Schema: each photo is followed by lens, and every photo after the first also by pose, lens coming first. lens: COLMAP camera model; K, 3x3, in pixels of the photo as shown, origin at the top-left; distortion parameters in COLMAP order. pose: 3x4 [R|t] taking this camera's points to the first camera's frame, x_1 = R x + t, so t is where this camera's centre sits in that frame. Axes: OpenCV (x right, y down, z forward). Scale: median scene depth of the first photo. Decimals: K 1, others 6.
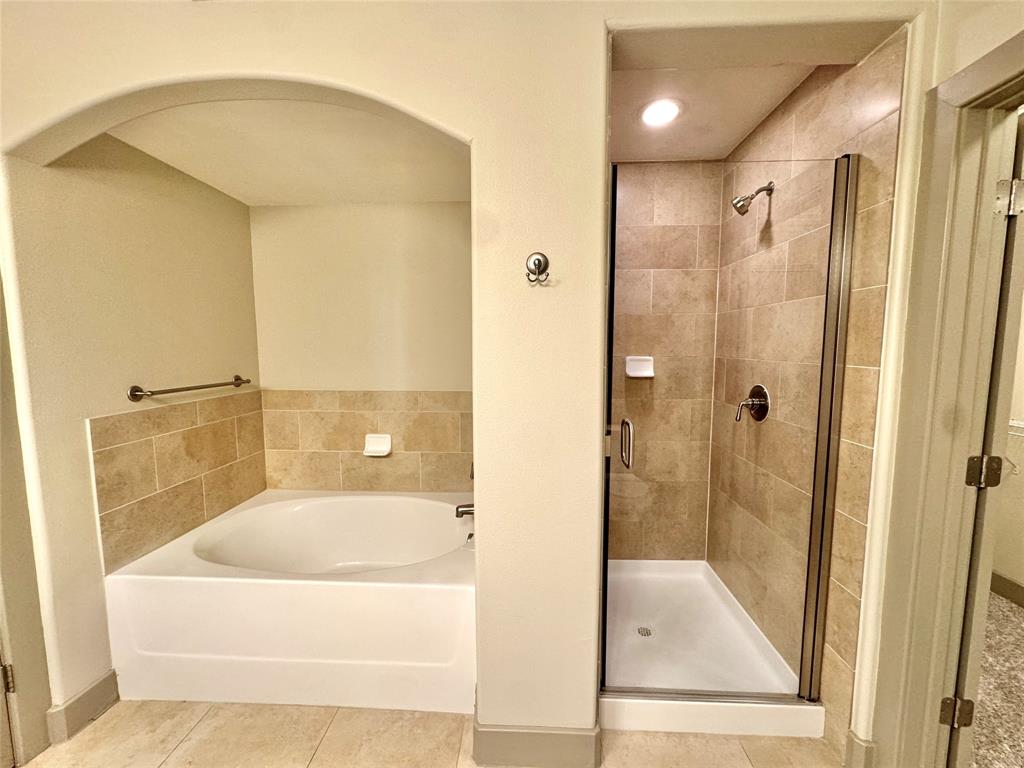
lens RADIAL K [[404.8, 0, 512.0], [0, 404.8, 384.0], [0, 0, 1]] dist [-0.000726, 0.000084]
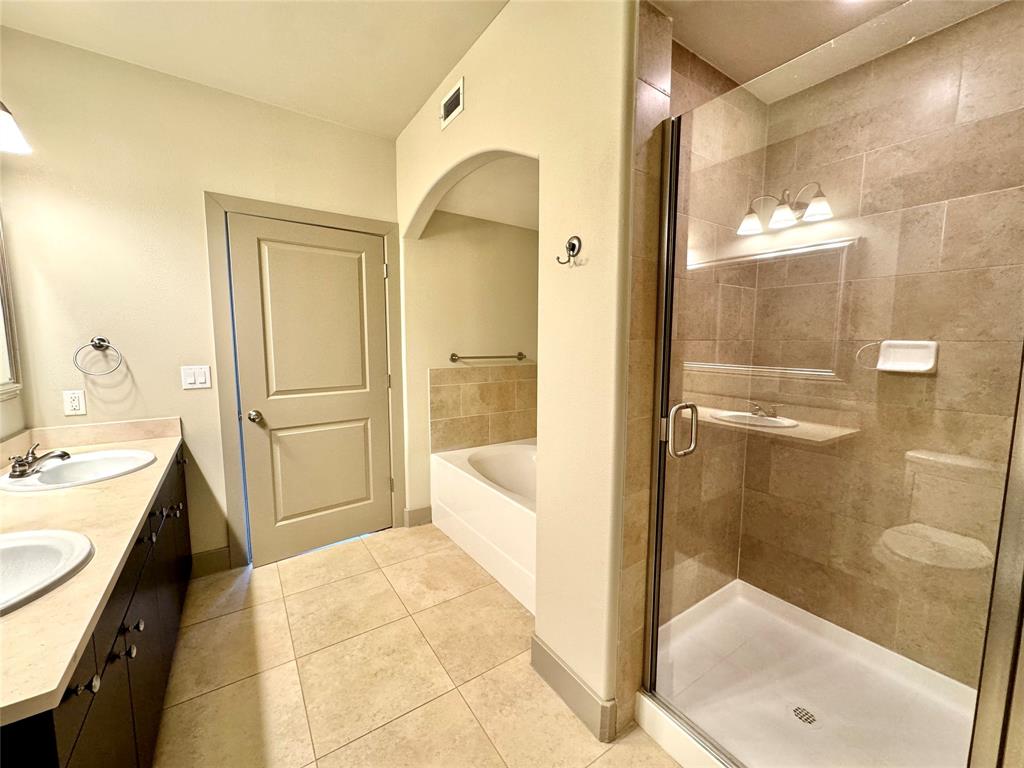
lens RADIAL K [[404.8, 0, 512.0], [0, 404.8, 384.0], [0, 0, 1]] dist [-0.000726, 0.000084]
pose [[0.606410, 0.090357, -0.790002, 0.548313], [-0.079878, 0.995419, 0.052537, 0.022345], [0.791130, 0.031245, 0.610850, 0.121771]]
